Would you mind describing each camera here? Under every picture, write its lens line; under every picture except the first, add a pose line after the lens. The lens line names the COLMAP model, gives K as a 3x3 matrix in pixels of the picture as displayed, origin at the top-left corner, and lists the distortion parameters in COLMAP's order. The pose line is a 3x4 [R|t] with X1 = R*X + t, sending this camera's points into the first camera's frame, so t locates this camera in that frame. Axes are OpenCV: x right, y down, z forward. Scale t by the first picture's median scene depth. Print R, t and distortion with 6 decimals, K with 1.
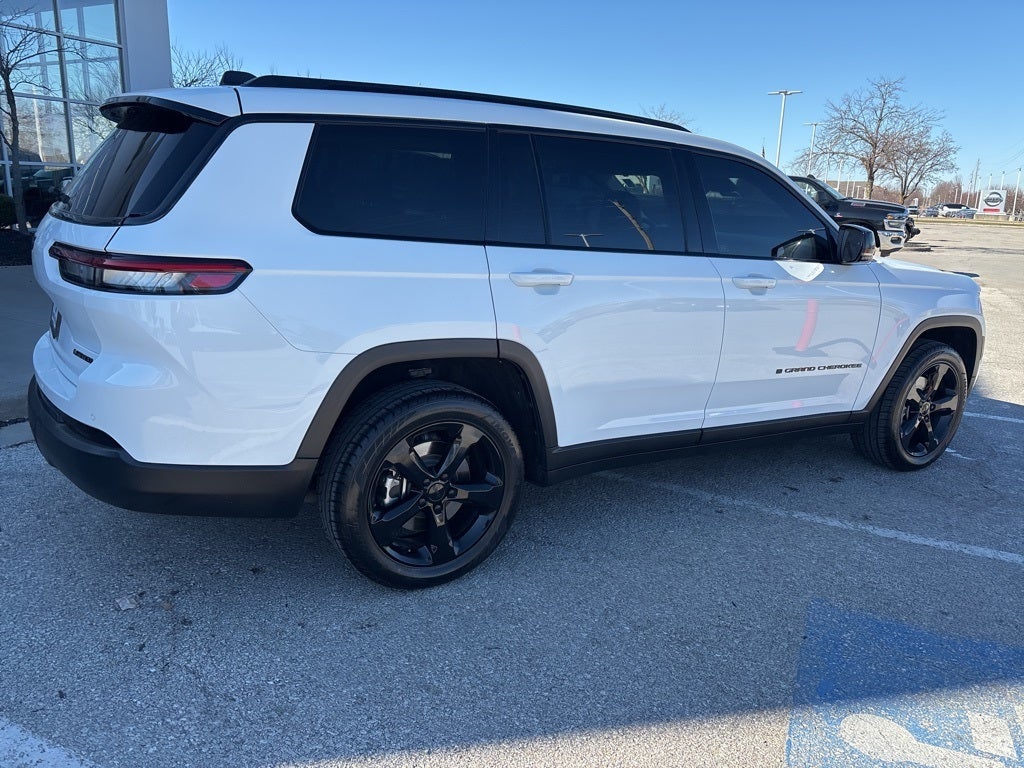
lens RADIAL K [[768.9, 0, 512.0], [0, 768.9, 384.0], [0, 0, 1]] dist [0.090362, -0.106087]
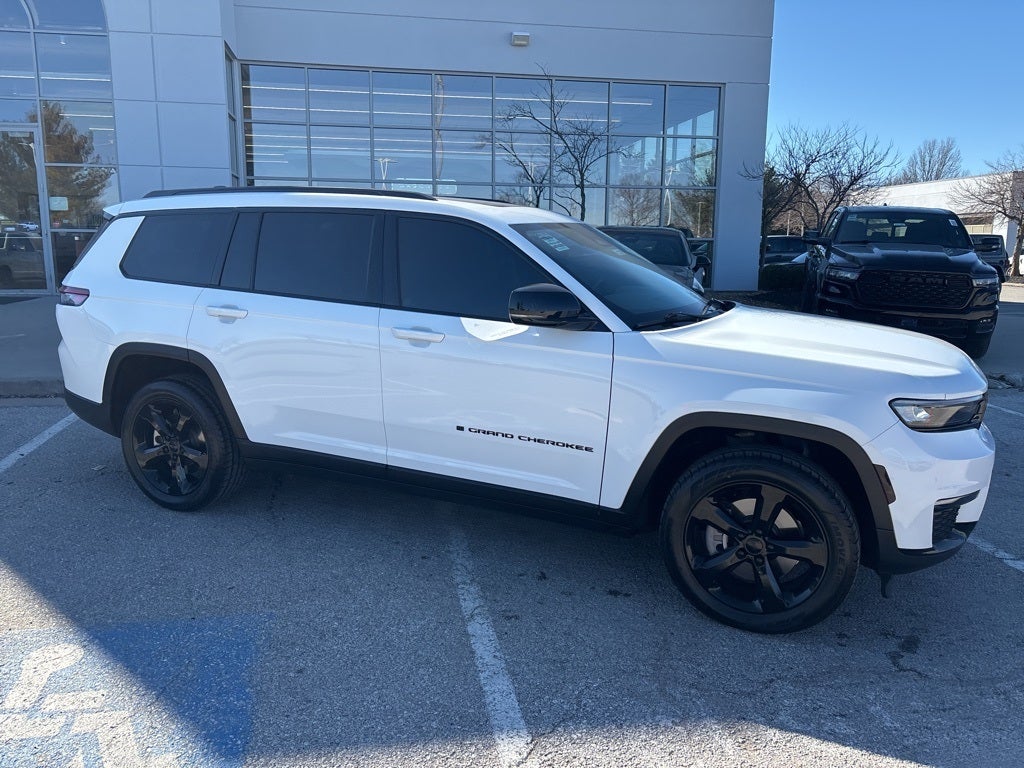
lens RADIAL K [[781.1, 0, 510.9], [0, 781.1, 353.3], [0, 0, 1]] dist [0.084320, -0.085985]
pose [[0.577468, 0.090298, -0.811404, 1.275767], [-0.189836, 0.981475, -0.025880, -0.104509], [0.794036, 0.168979, 0.583912, 0.491907]]
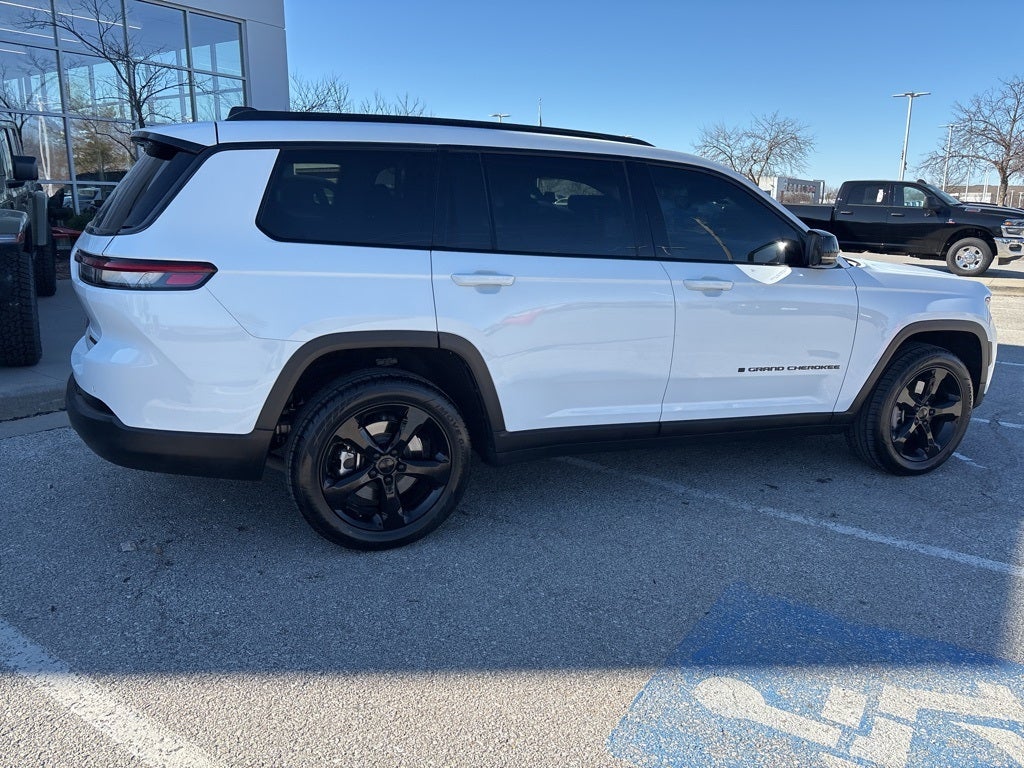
lens RADIAL K [[769.8, 0, 509.8], [0, 769.8, 370.1], [0, 0, 1]] dist [0.078239, -0.092115]
pose [[0.987729, 0.017911, -0.155145, 0.213589], [-0.022734, 0.999310, -0.029365, 0.023468], [0.154512, 0.032531, 0.987455, -0.085356]]
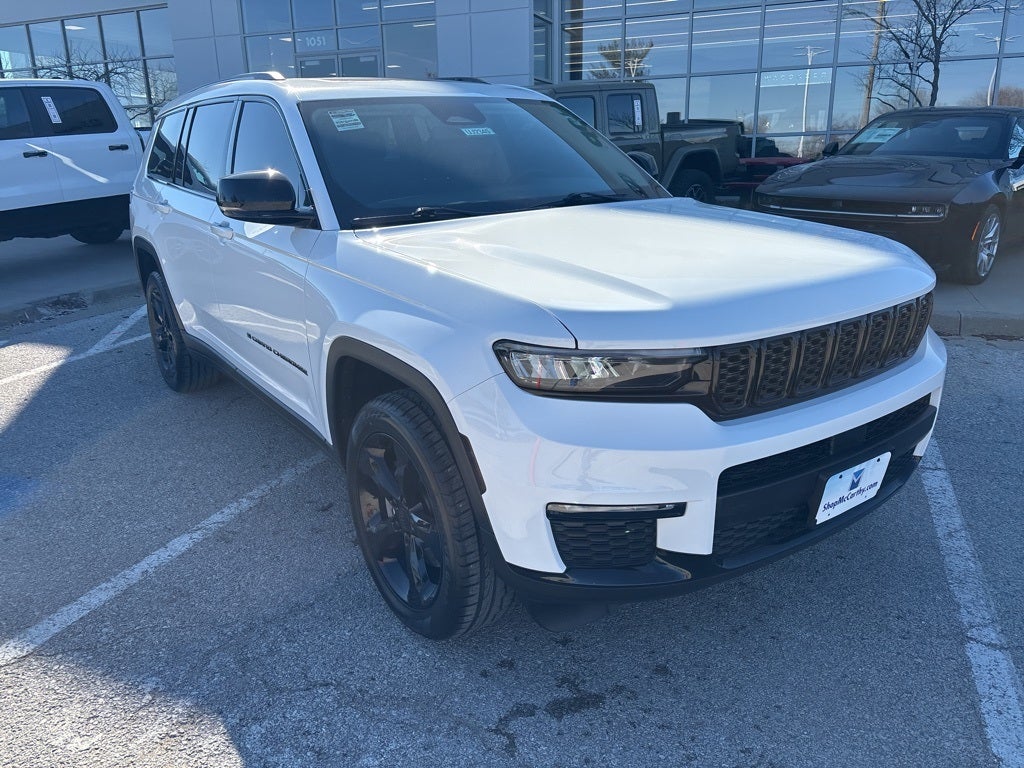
lens RADIAL K [[767.5, 0, 506.4], [0, 767.5, 380.0], [0, 0, 1]] dist [0.069583, -0.084076]
pose [[0.043762, 0.241018, -0.969533, 1.349595], [-0.214282, 0.950142, 0.226525, -0.256407], [0.975791, 0.197840, 0.093226, 1.319230]]
